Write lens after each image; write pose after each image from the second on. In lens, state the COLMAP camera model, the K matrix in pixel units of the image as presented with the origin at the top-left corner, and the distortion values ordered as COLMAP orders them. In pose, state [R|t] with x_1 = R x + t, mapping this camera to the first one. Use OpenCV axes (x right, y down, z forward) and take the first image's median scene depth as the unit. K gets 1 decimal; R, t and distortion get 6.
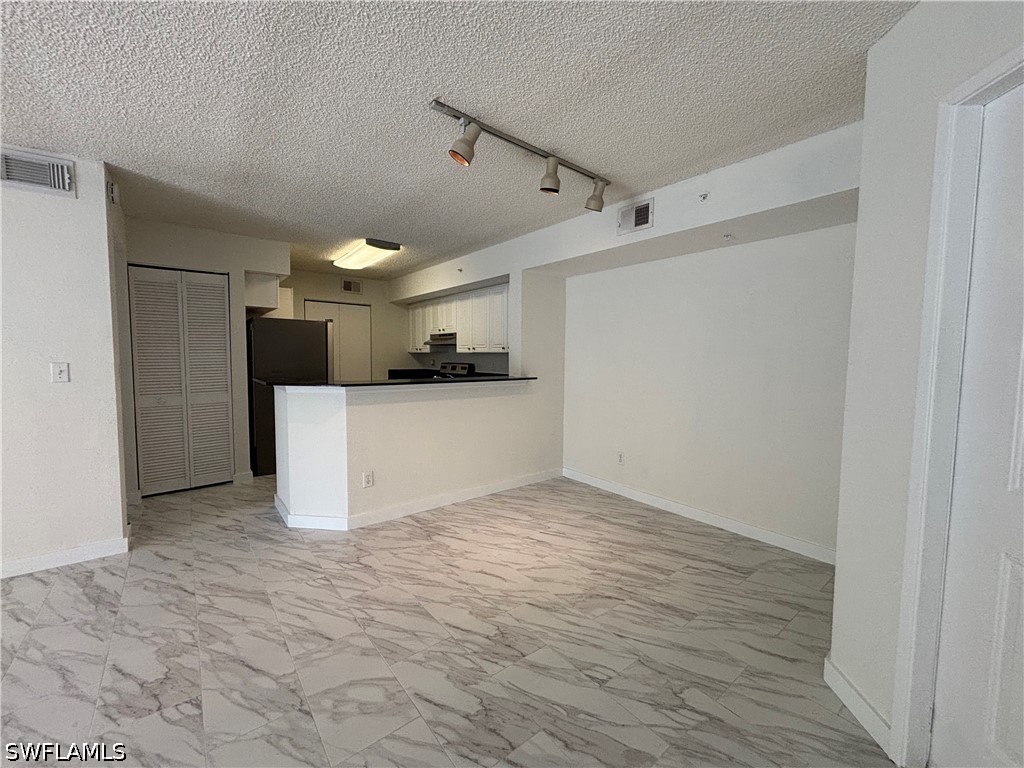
lens RADIAL K [[410.8, 0, 513.3], [0, 410.8, 381.3], [0, 0, 1]] dist [-0.000609, 0.000486]
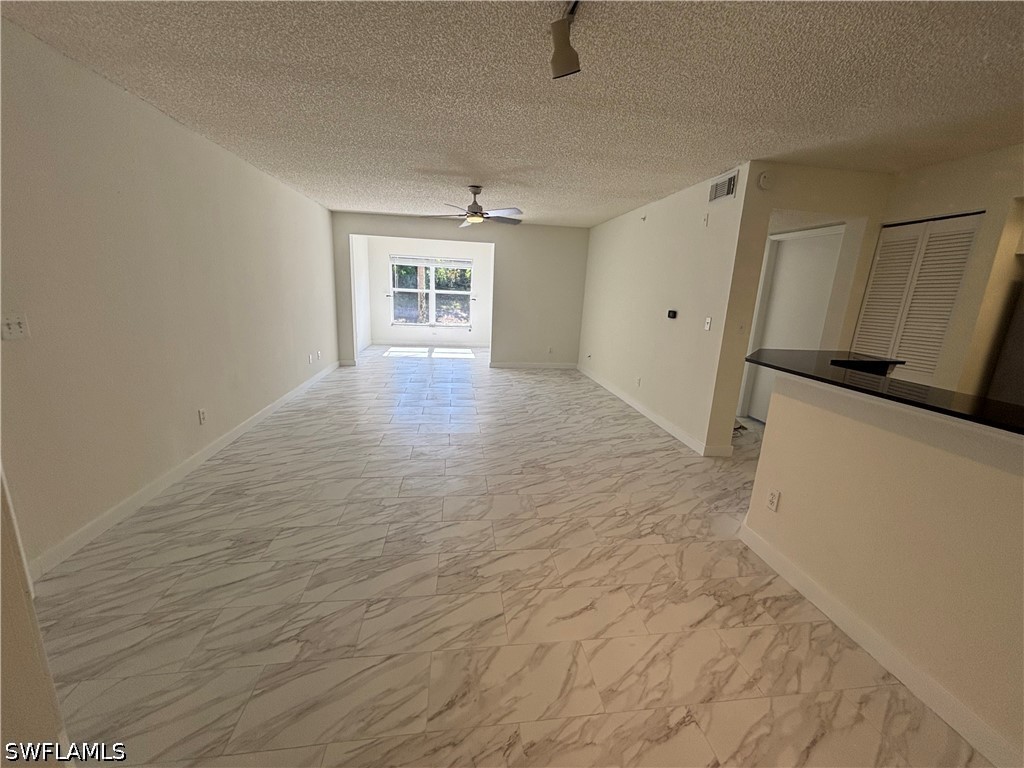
lens RADIAL K [[410.8, 0, 513.3], [0, 410.8, 381.3], [0, 0, 1]] dist [-0.000609, 0.000486]
pose [[-0.507038, 0.162566, -0.846454, 0.651171], [-0.108522, 0.962197, 0.249801, -0.132361], [0.855065, 0.218517, -0.470228, 1.292530]]
